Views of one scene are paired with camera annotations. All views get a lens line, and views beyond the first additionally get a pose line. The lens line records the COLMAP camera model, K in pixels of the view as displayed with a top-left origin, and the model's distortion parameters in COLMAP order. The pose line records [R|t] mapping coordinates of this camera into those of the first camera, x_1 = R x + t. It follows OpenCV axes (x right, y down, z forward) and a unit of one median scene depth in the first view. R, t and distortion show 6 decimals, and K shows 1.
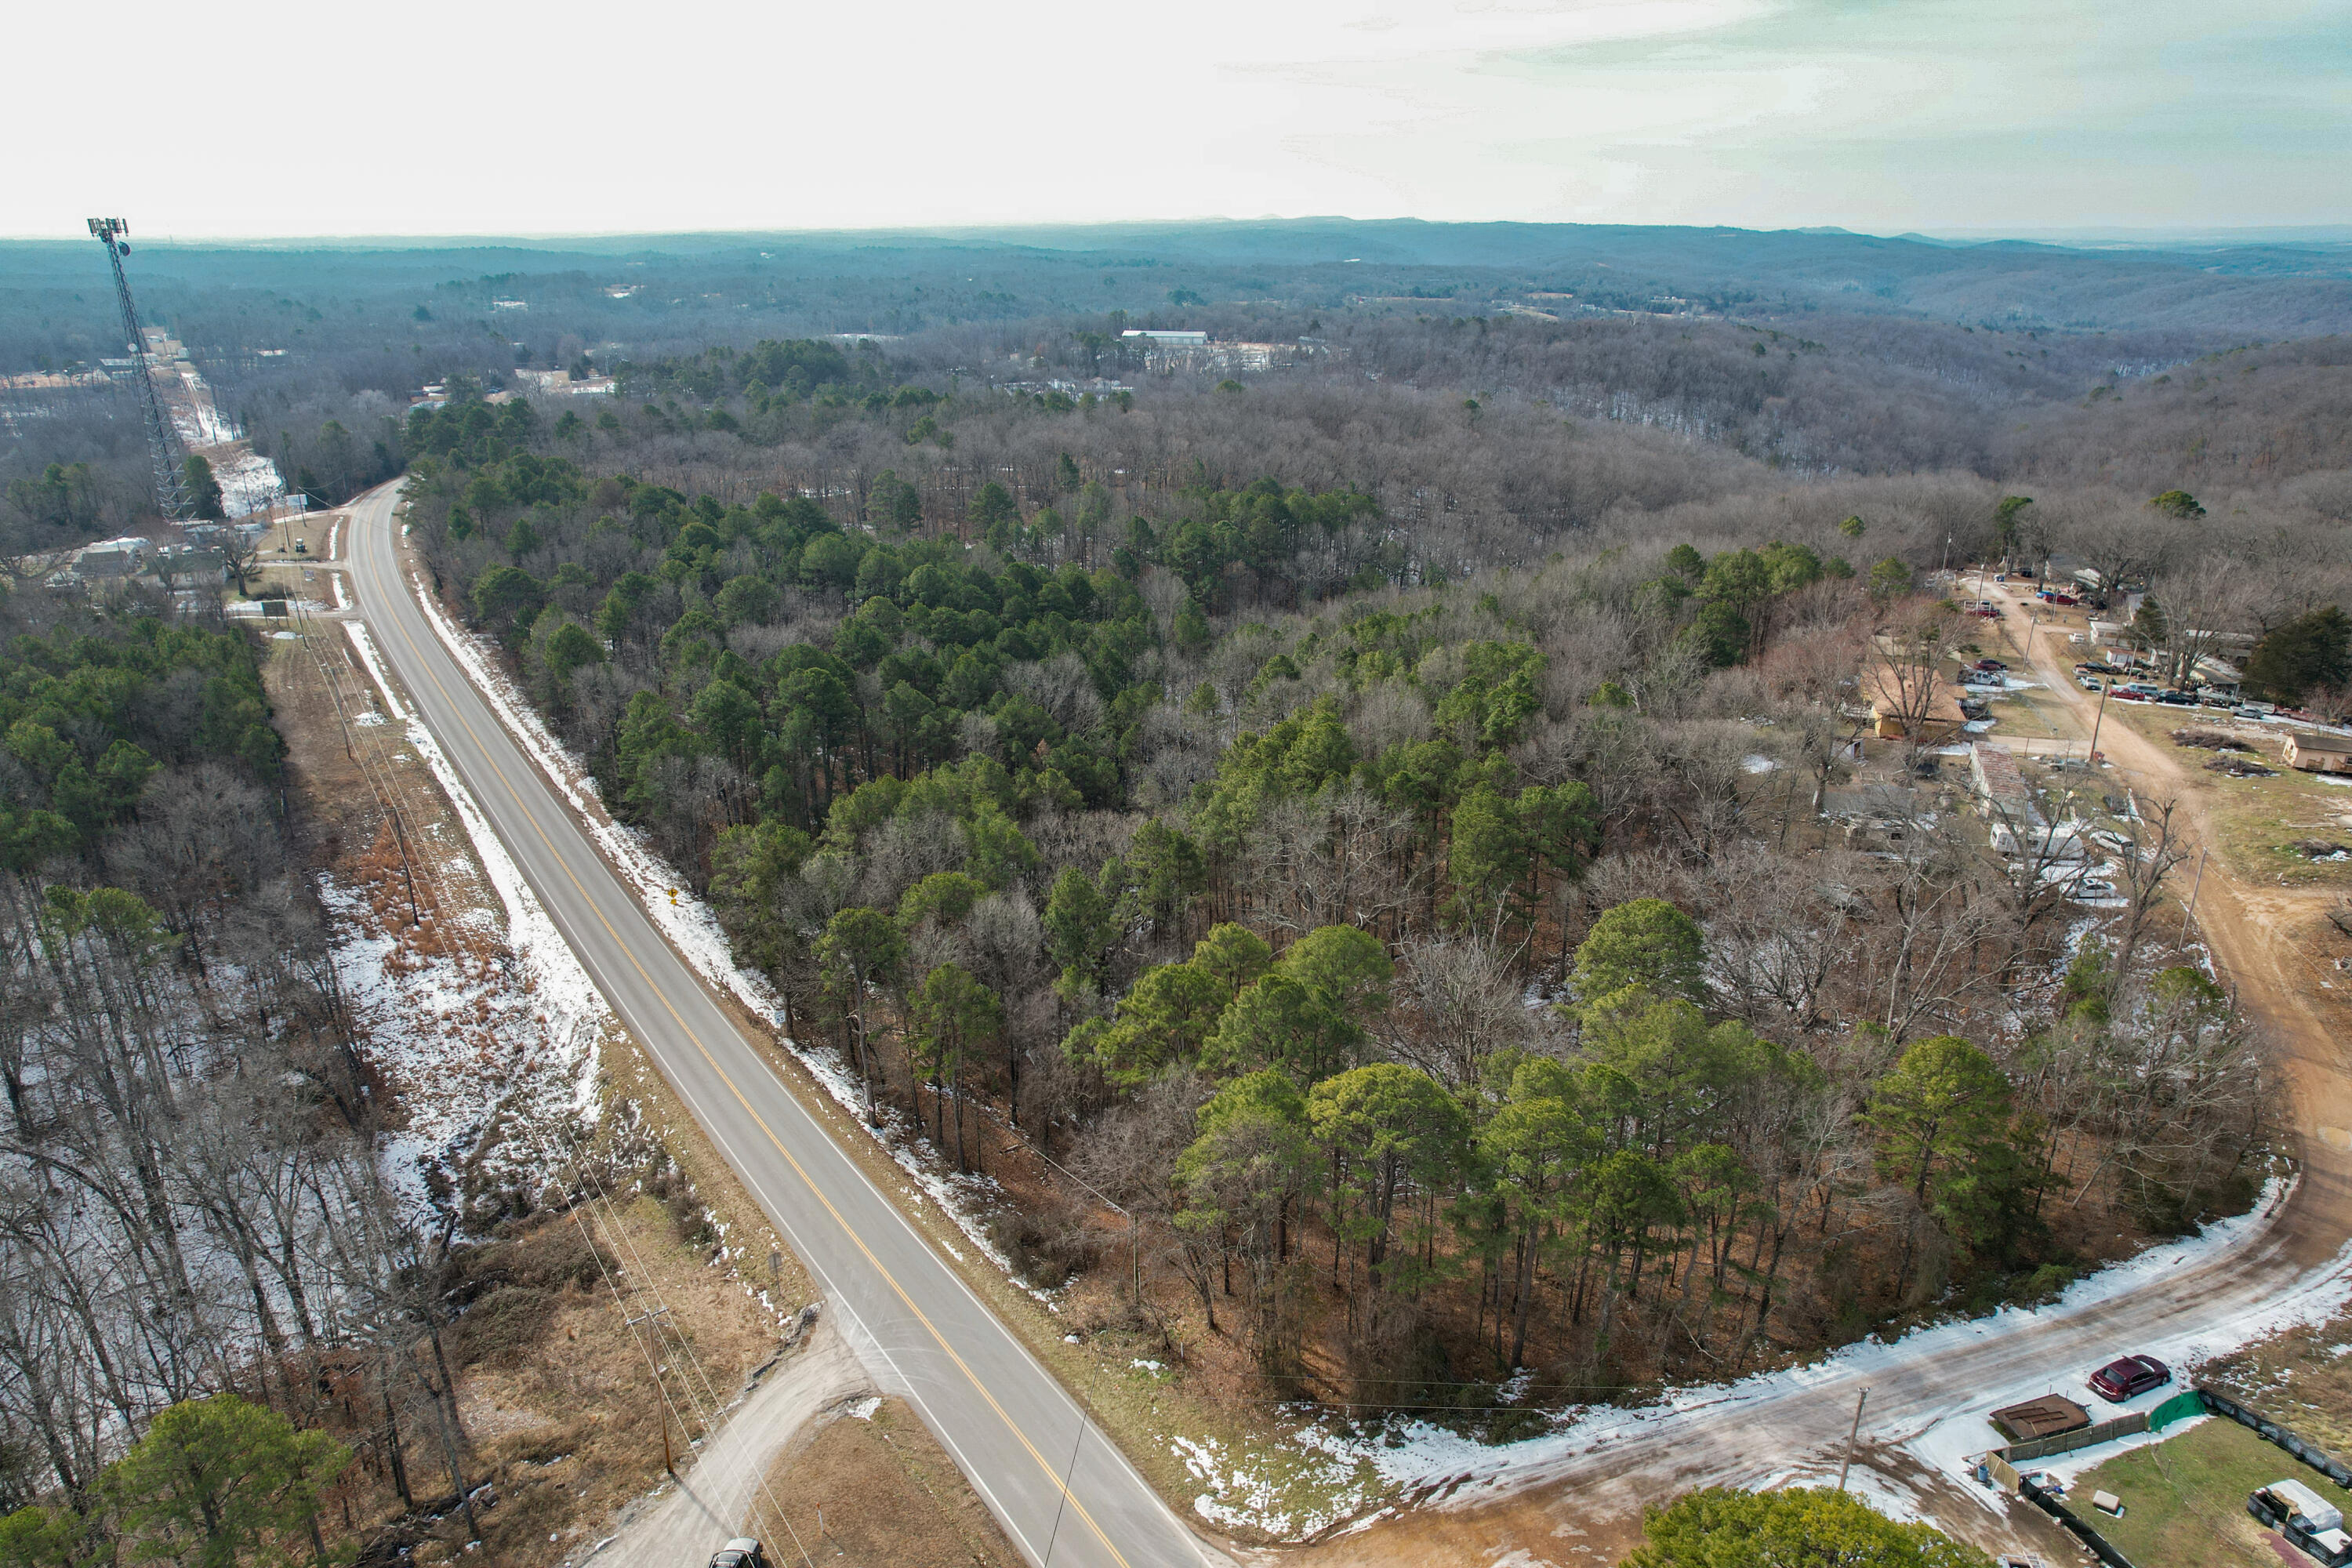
lens RADIAL K [[1506.3, 0, 1173.3], [0, 1506.3, 784.8], [0, 0, 1]] dist [-0.093714, 0.086522]
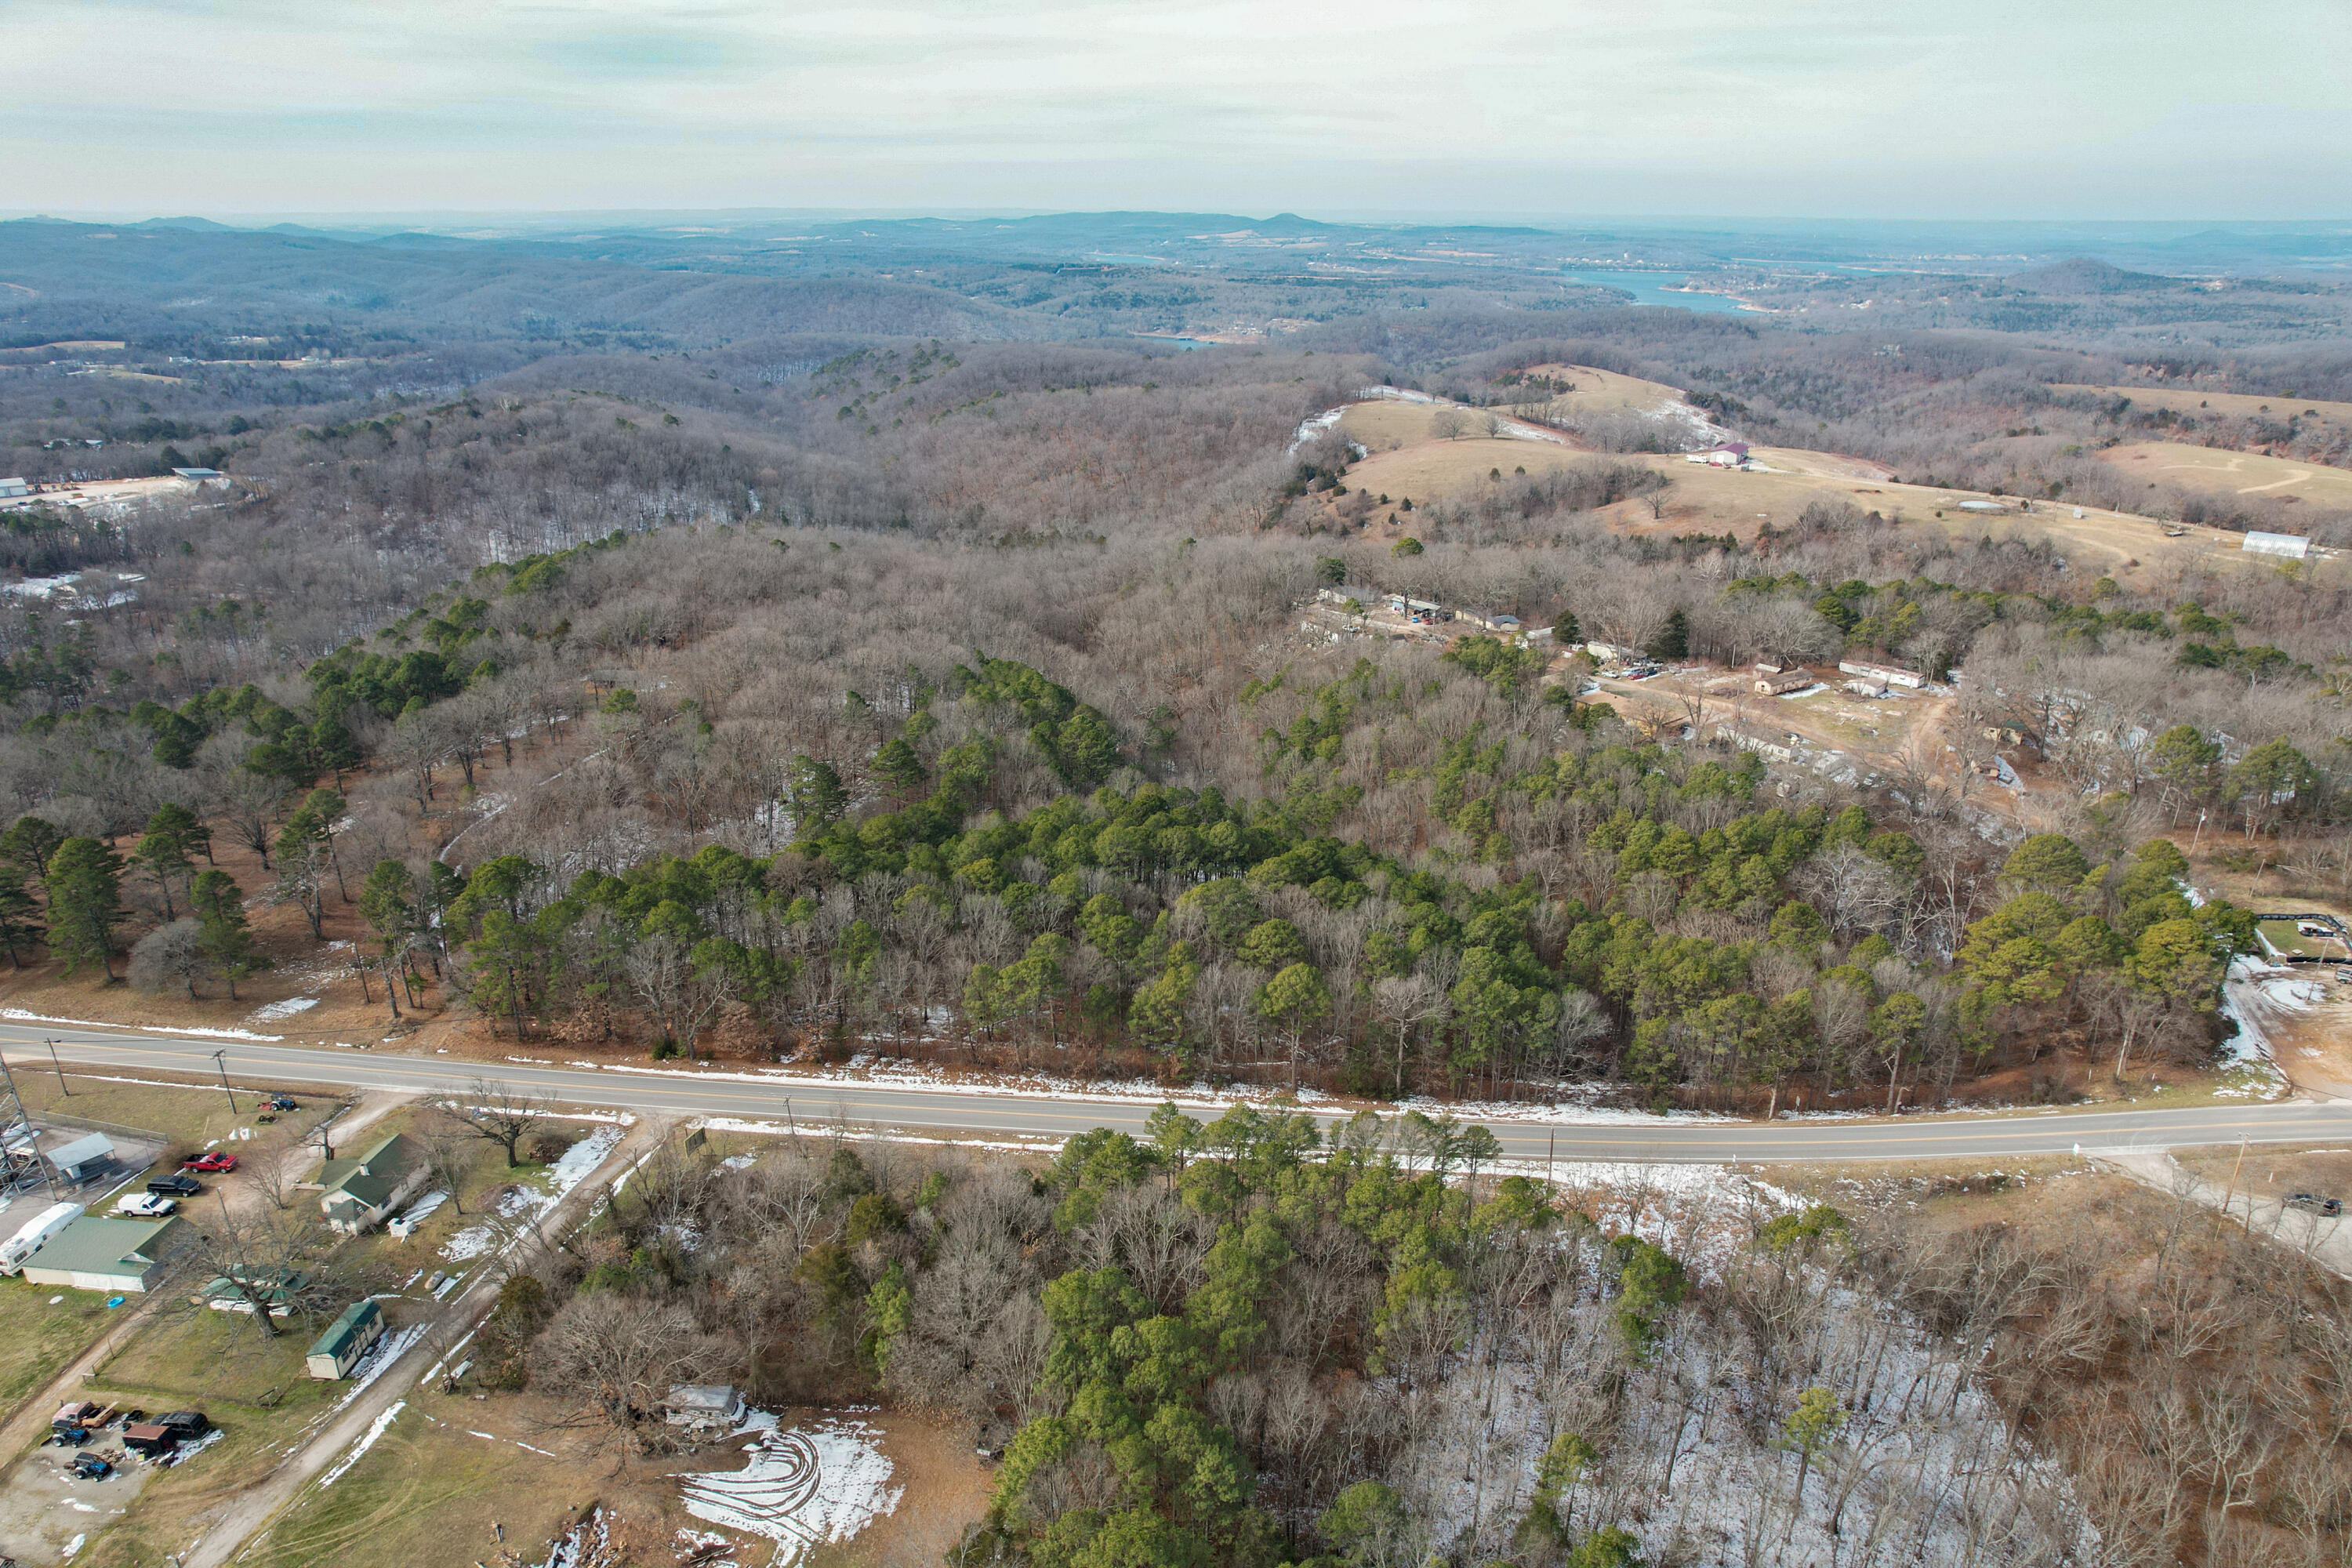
lens RADIAL K [[1491.6, 0, 1175.4], [0, 1491.6, 820.4], [0, 0, 1]] dist [-0.078981, 0.067498]
pose [[0.563386, -0.316533, 0.763153, -1.822274], [0.289280, 0.940802, 0.176659, -0.620323], [-0.773895, 0.121238, 0.621601, 0.535823]]
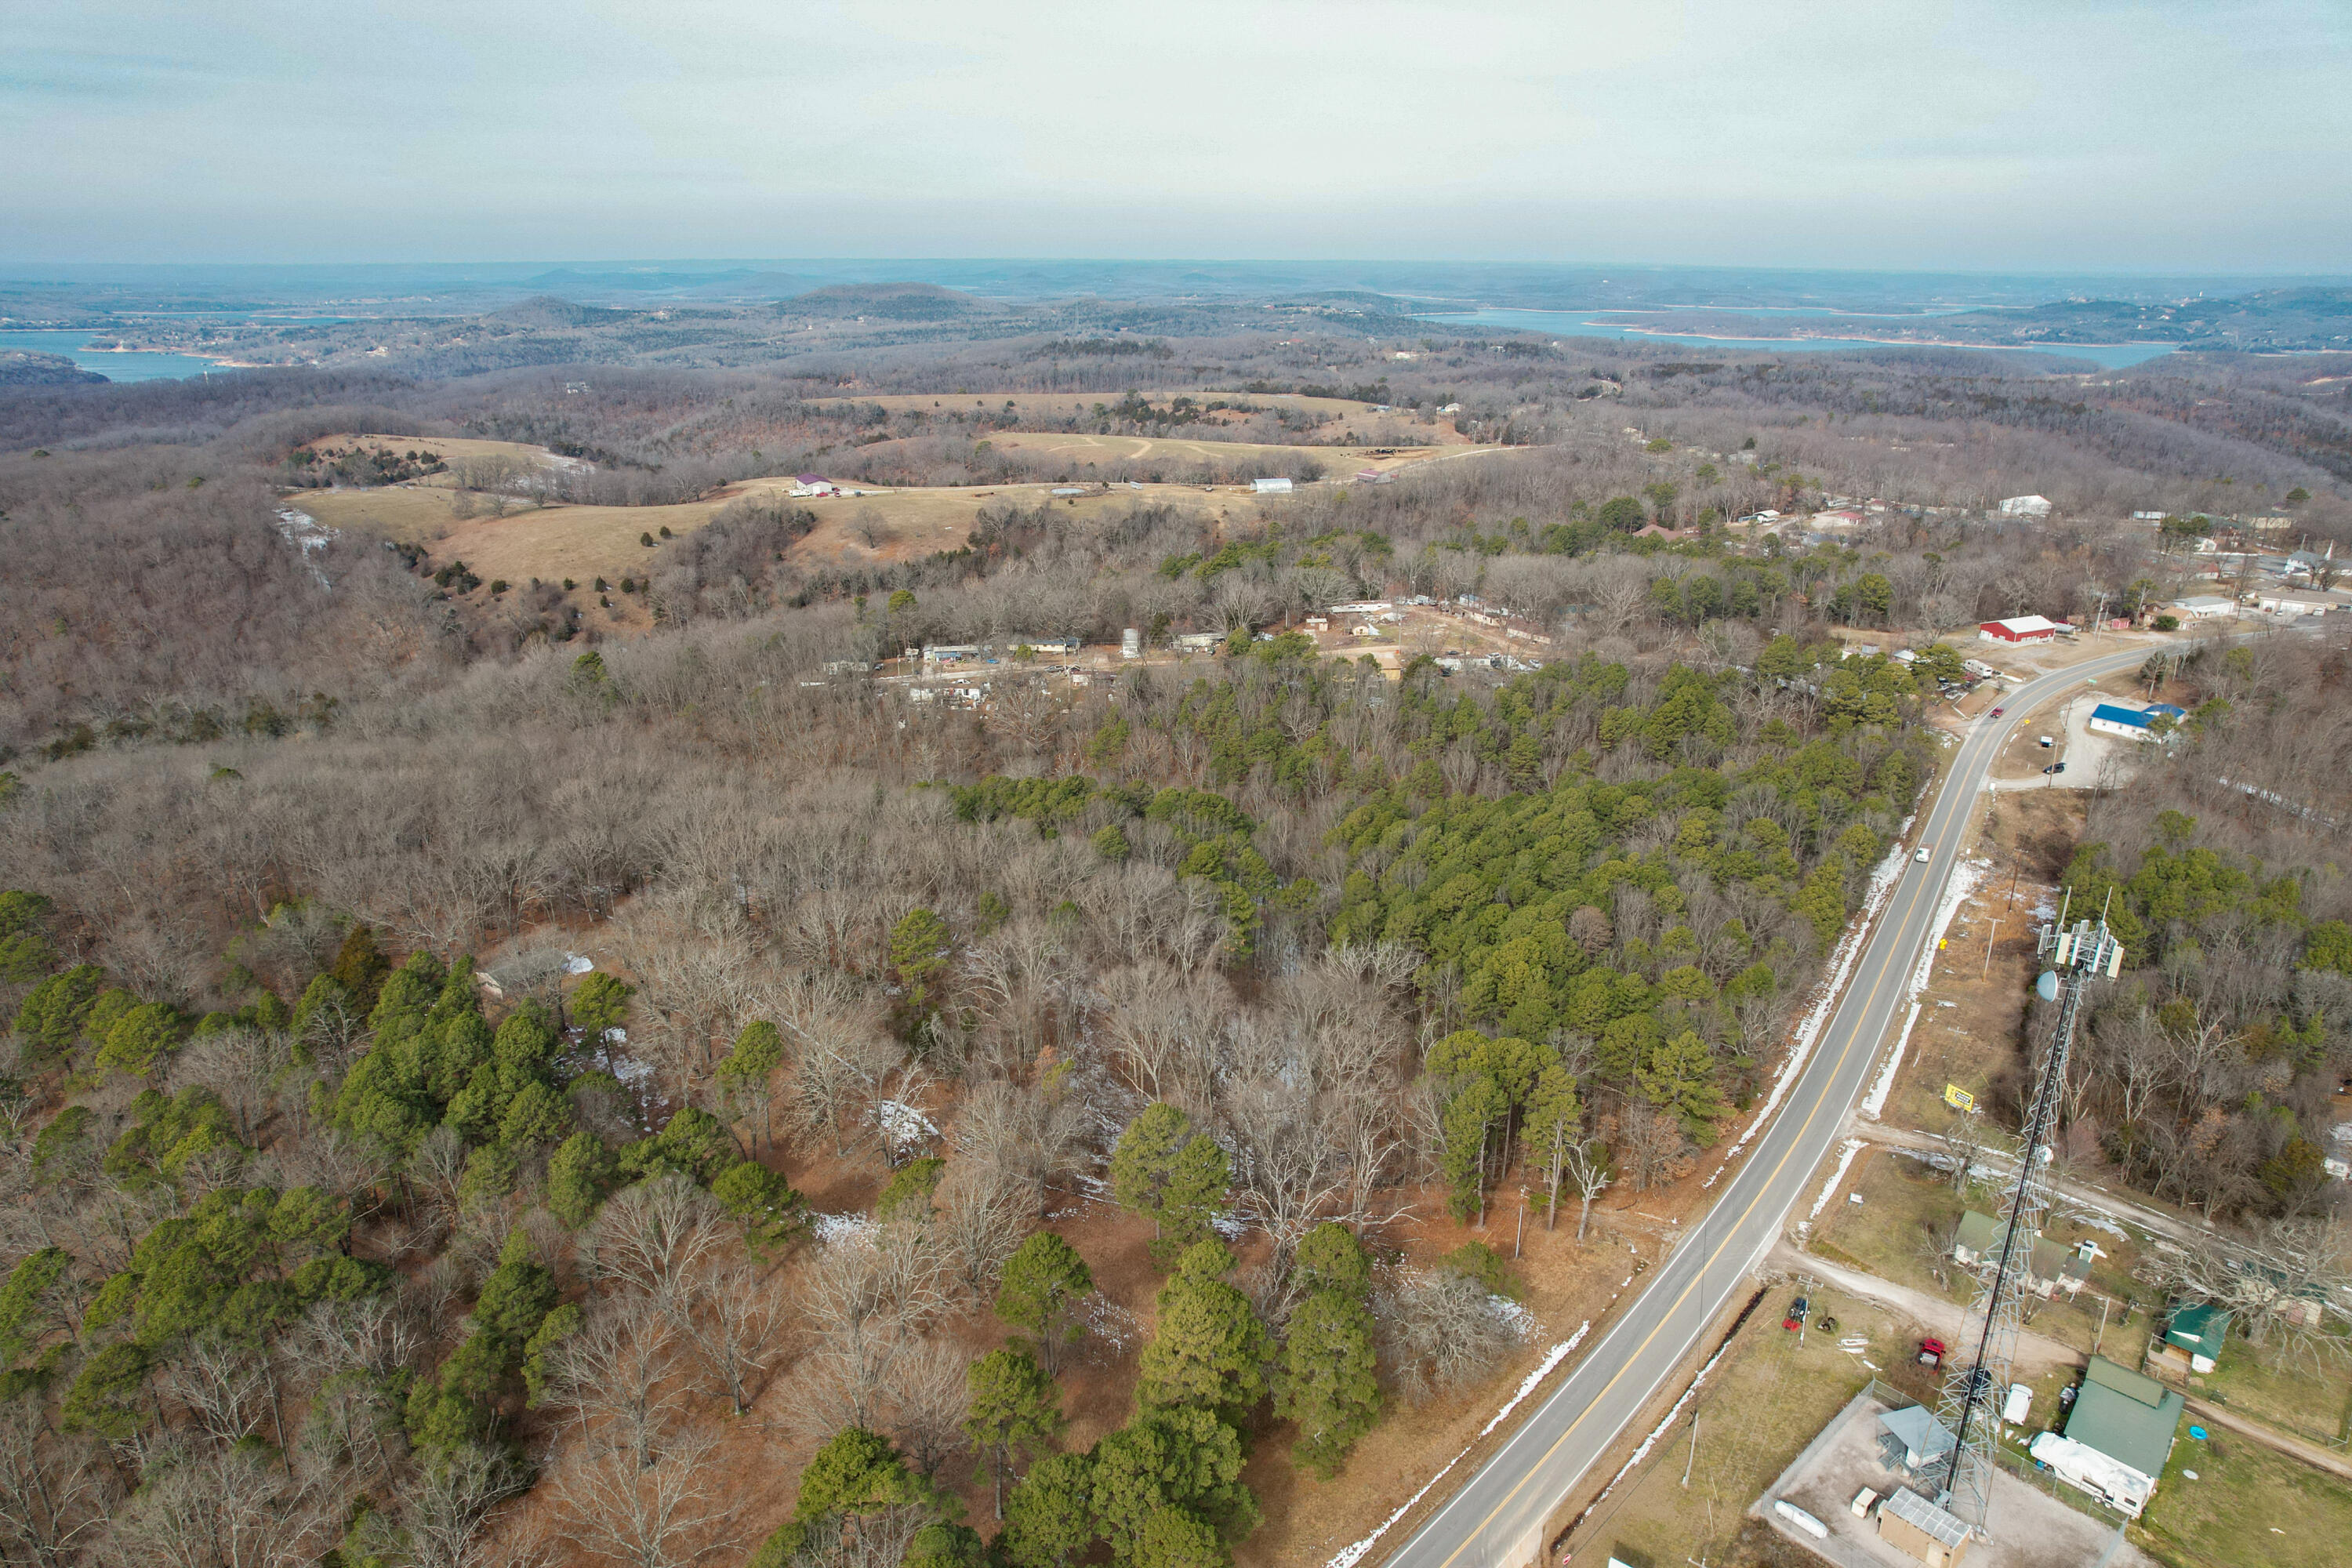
lens RADIAL K [[1491.6, 0, 1175.4], [0, 1491.6, 820.4], [0, 0, 1]] dist [-0.078981, 0.067498]
pose [[-0.370983, -0.333643, 0.866633, -2.047563], [0.326508, 0.826780, 0.458070, -1.451767], [-0.869347, 0.452899, -0.197784, 2.707633]]
